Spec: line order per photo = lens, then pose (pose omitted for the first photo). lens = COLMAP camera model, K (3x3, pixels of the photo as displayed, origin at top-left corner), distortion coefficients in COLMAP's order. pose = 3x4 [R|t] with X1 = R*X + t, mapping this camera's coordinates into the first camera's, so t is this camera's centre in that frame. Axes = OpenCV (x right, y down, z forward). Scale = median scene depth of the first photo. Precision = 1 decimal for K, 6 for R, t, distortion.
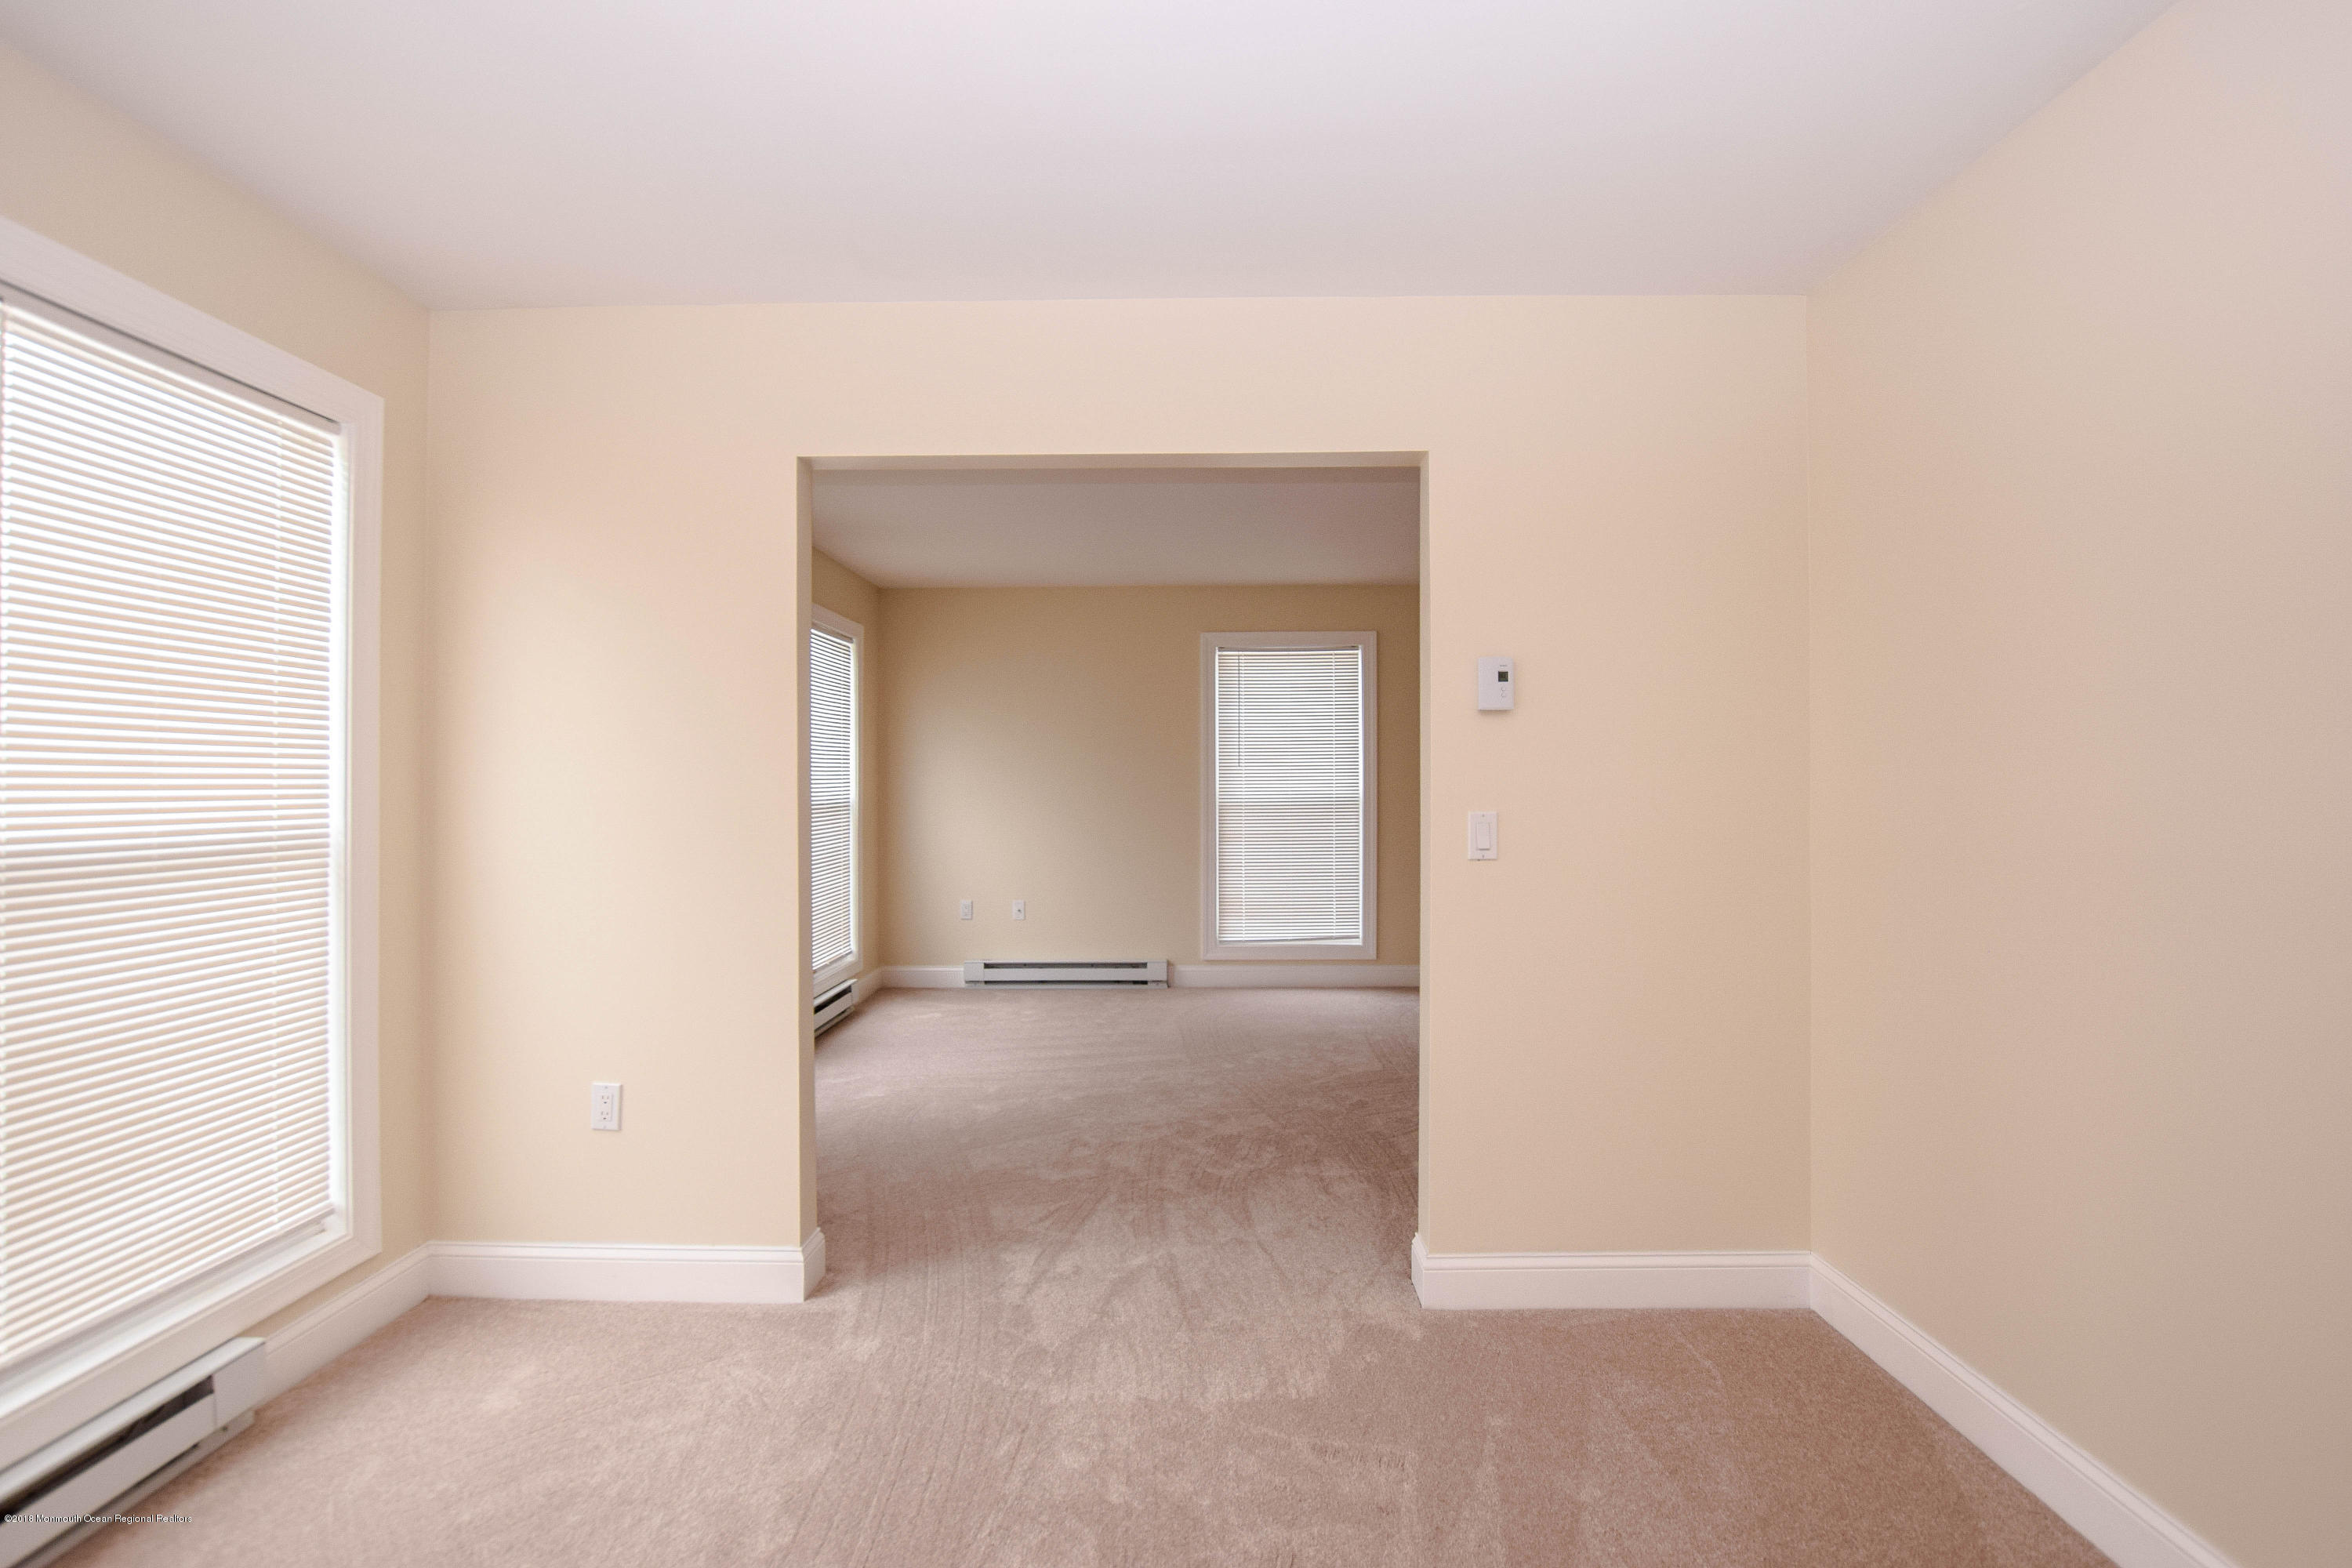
lens RADIAL K [[1125.7, 0, 1176.7], [0, 1125.7, 789.1], [0, 0, 1]] dist [-0.023760, -0.000470]
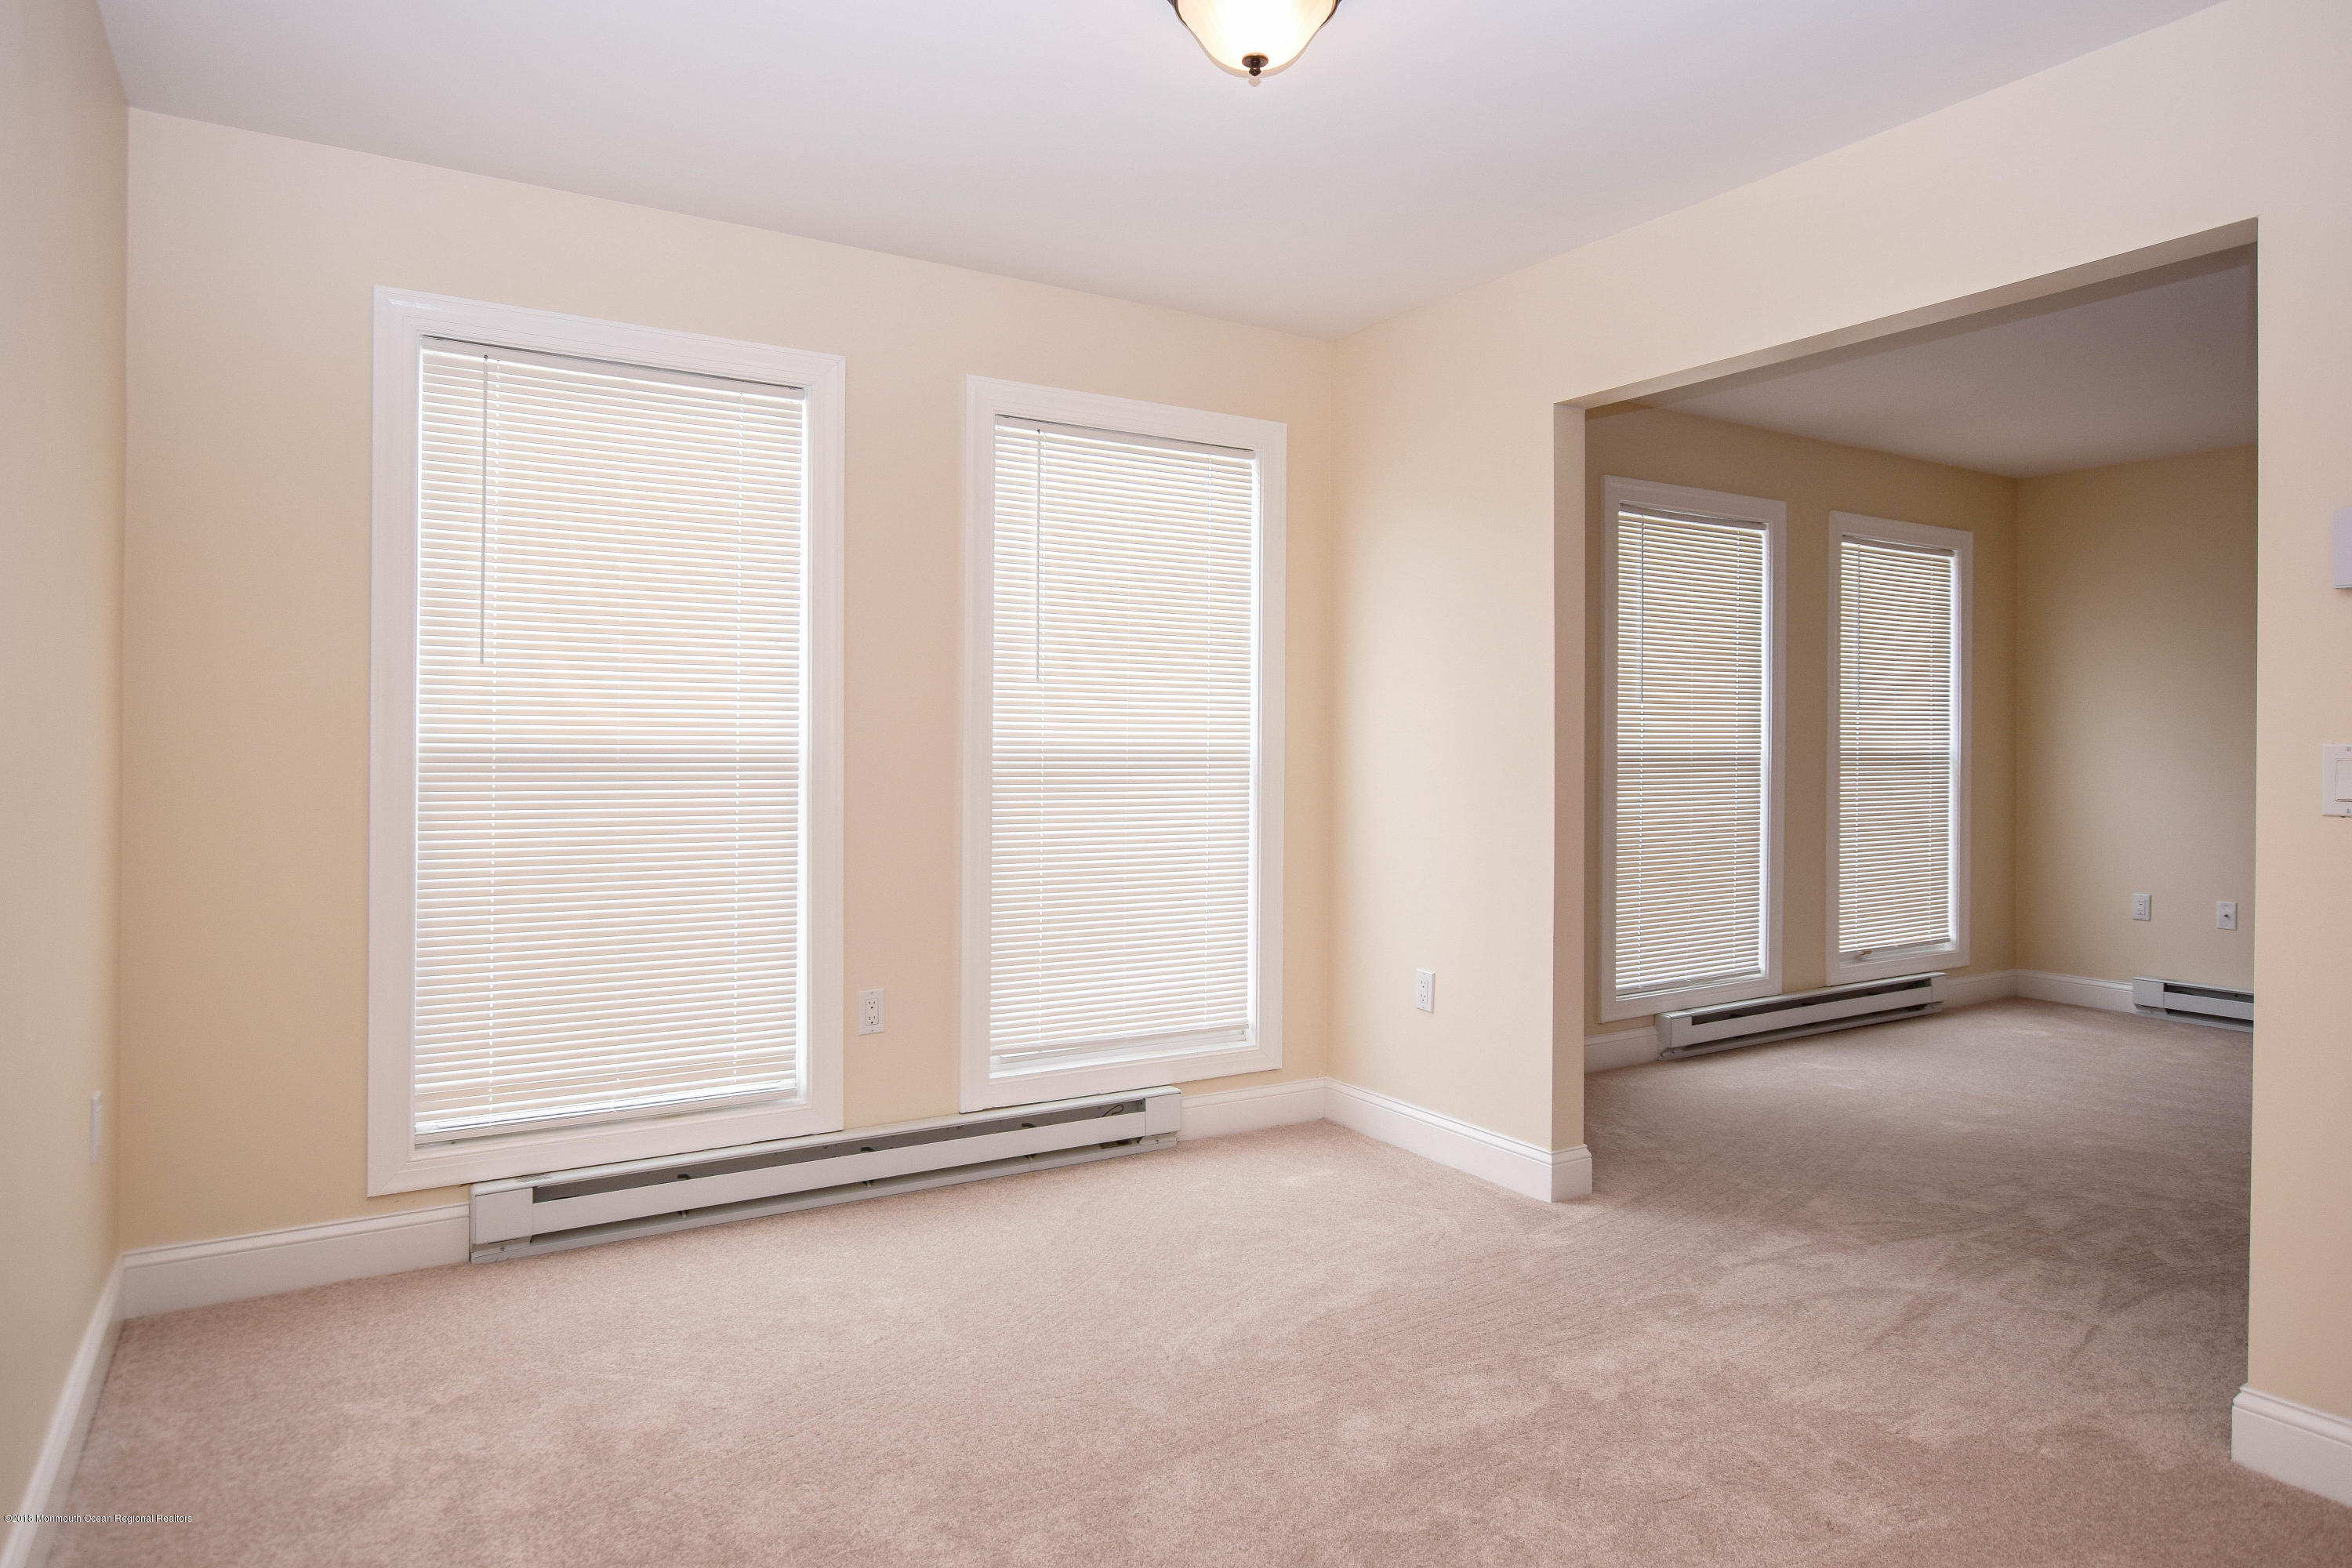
lens RADIAL K [[1412.3, 0, 1179.9], [0, 1412.3, 776.9], [0, 0, 1]] dist [-0.013427, 0.001637]
pose [[0.539308, 0.025842, -0.841712, 0.591812], [-0.013682, 0.999666, 0.021925, 0.031282], [0.841997, -0.000309, 0.539482, -0.016297]]
